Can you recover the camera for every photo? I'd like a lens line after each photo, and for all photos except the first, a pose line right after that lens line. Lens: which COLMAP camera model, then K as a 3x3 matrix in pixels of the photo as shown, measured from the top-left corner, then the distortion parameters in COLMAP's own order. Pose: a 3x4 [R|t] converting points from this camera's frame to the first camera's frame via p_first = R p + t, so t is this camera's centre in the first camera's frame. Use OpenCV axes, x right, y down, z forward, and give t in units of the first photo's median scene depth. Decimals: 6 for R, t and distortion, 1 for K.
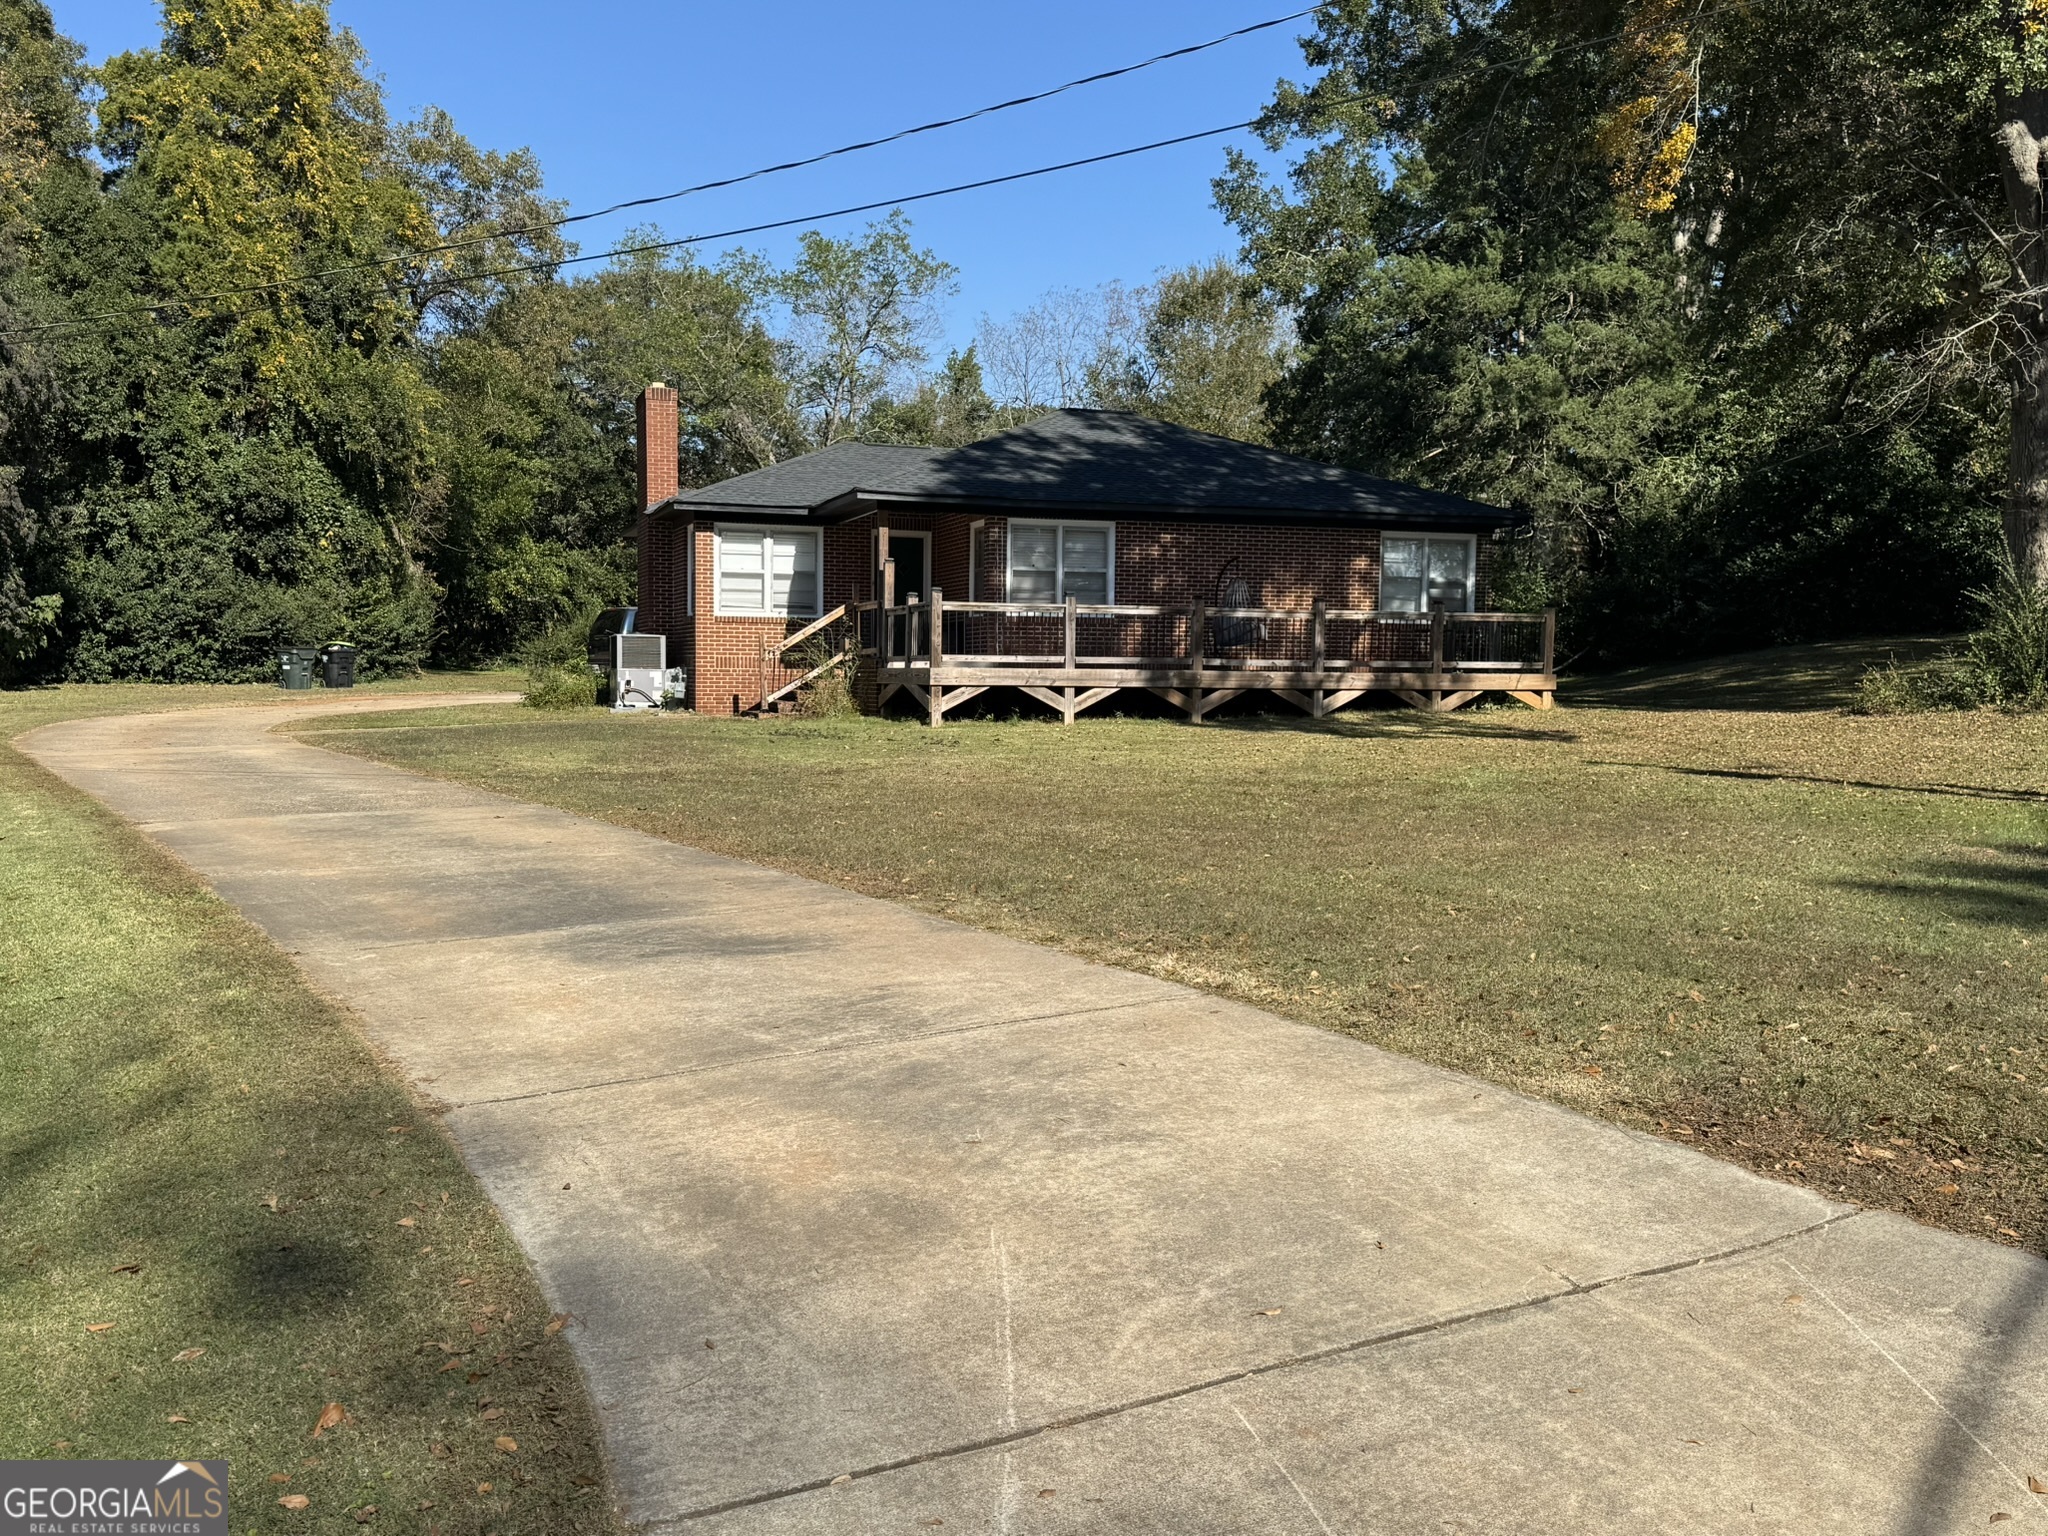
lens RADIAL K [[1912.0, 0, 1024.8], [0, 1912.0, 767.0], [0, 0, 1]] dist [0.002448, 0.000000]
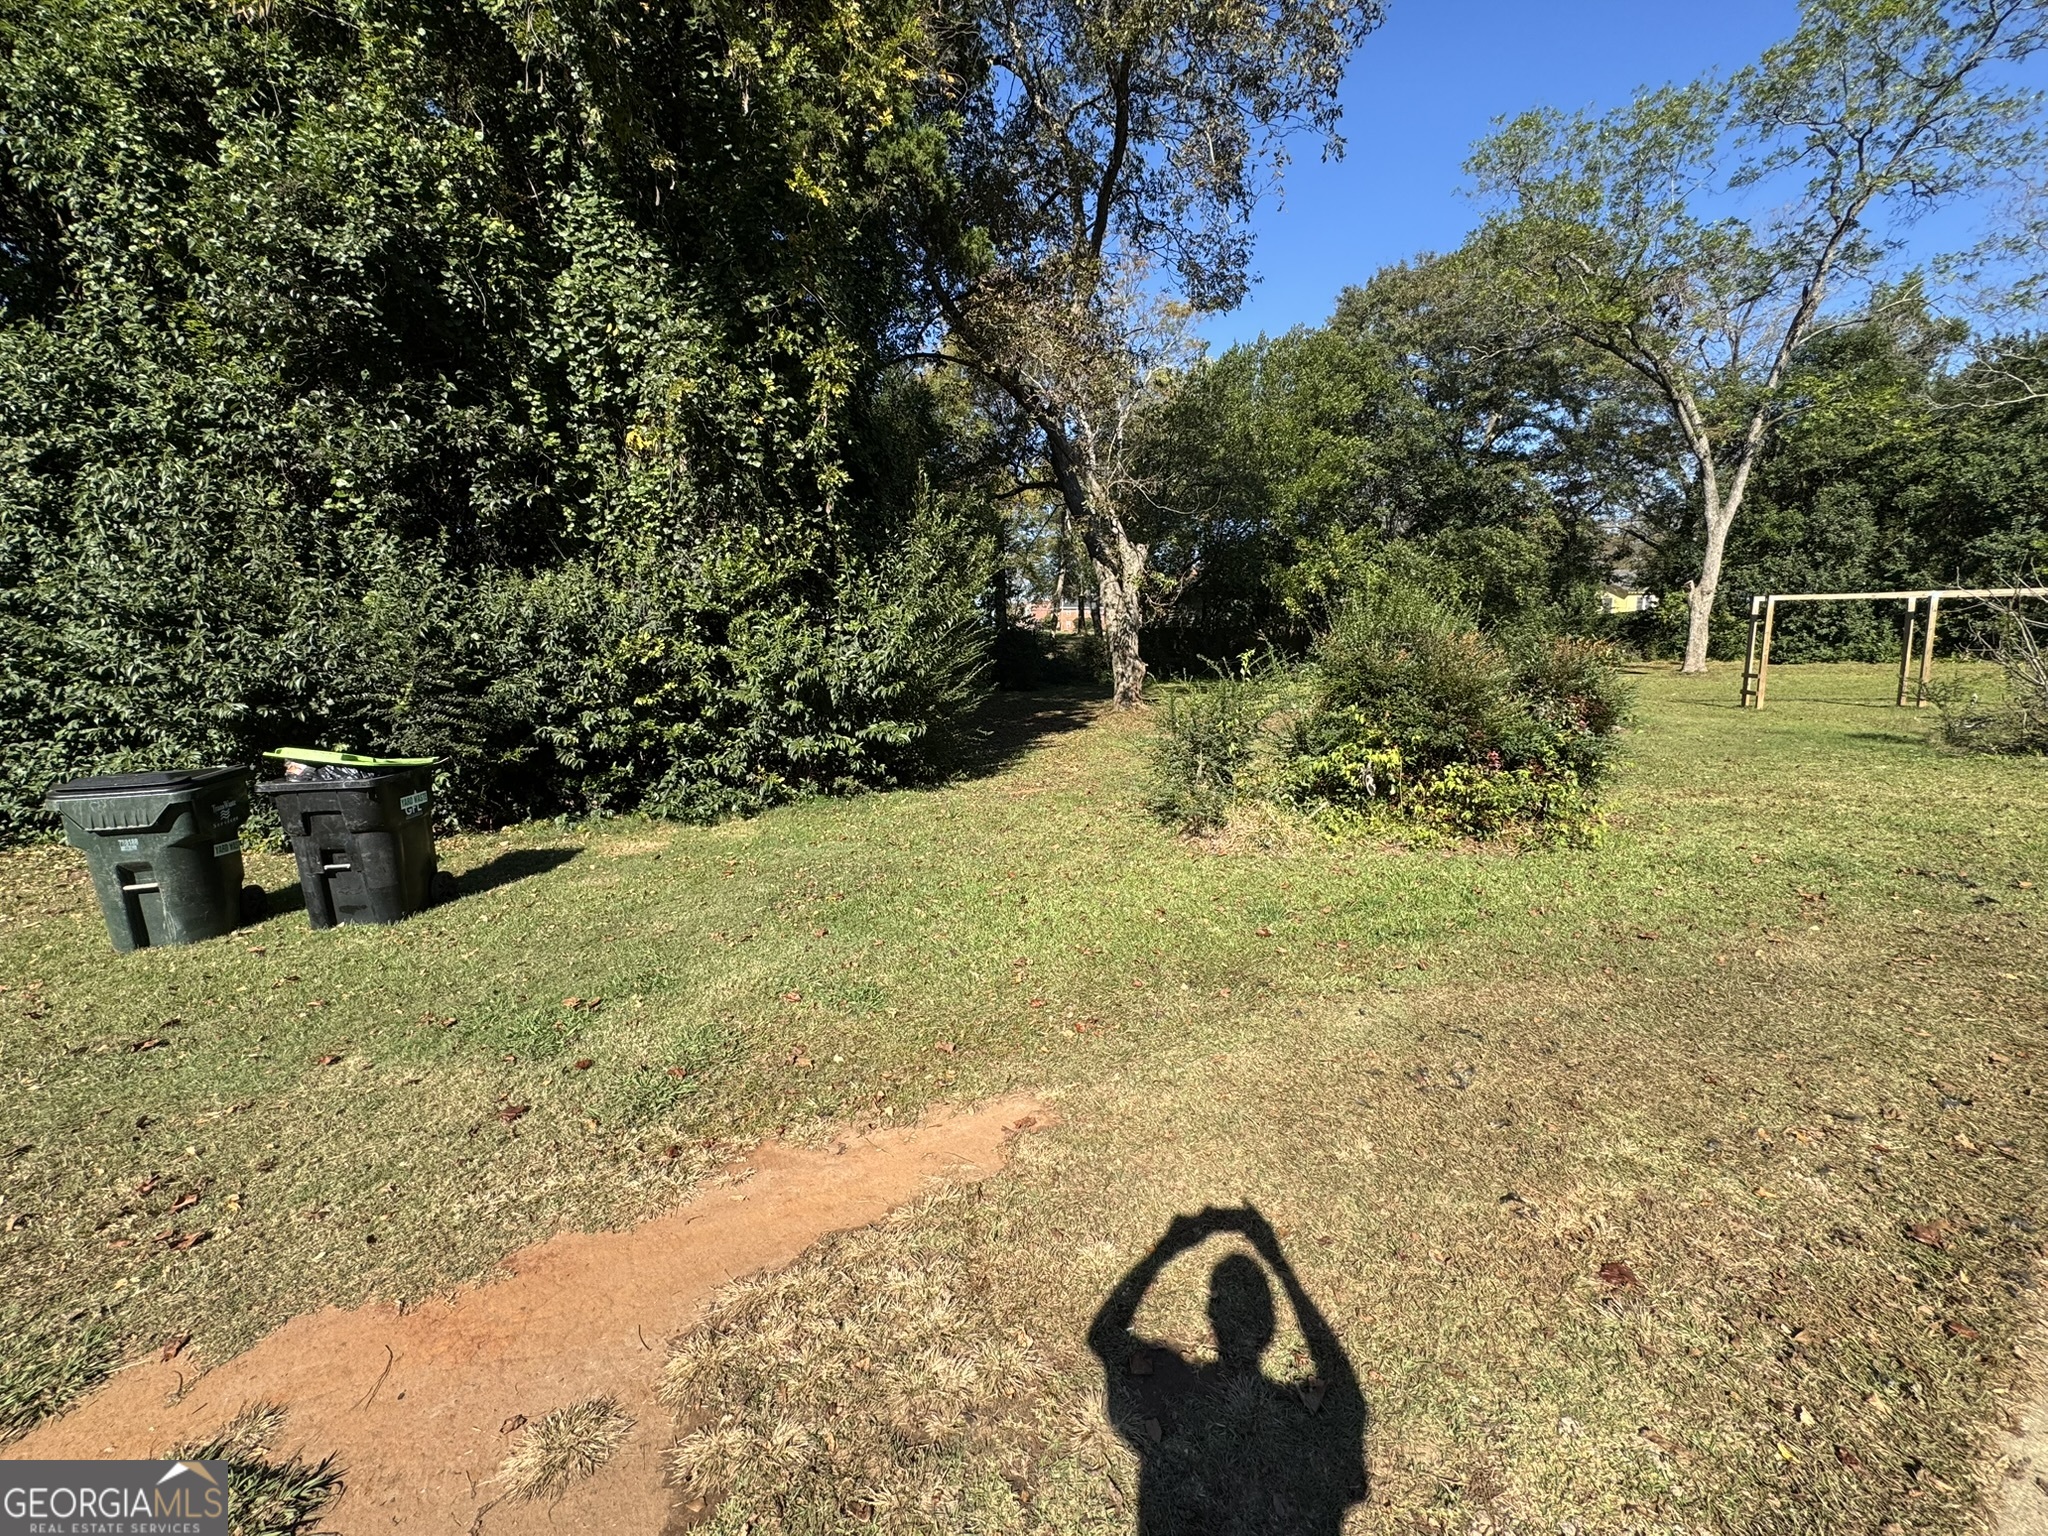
lens RADIAL K [[814.5, 0, 1029.5], [0, 814.5, 767.0], [0, 0, 1]] dist [-0.001937, 0.001226]
pose [[0.794099, 0.080343, -0.602455, -0.139957], [-0.018943, 0.994015, 0.107591, -0.048352], [0.607493, -0.074026, 0.790868, 0.614851]]
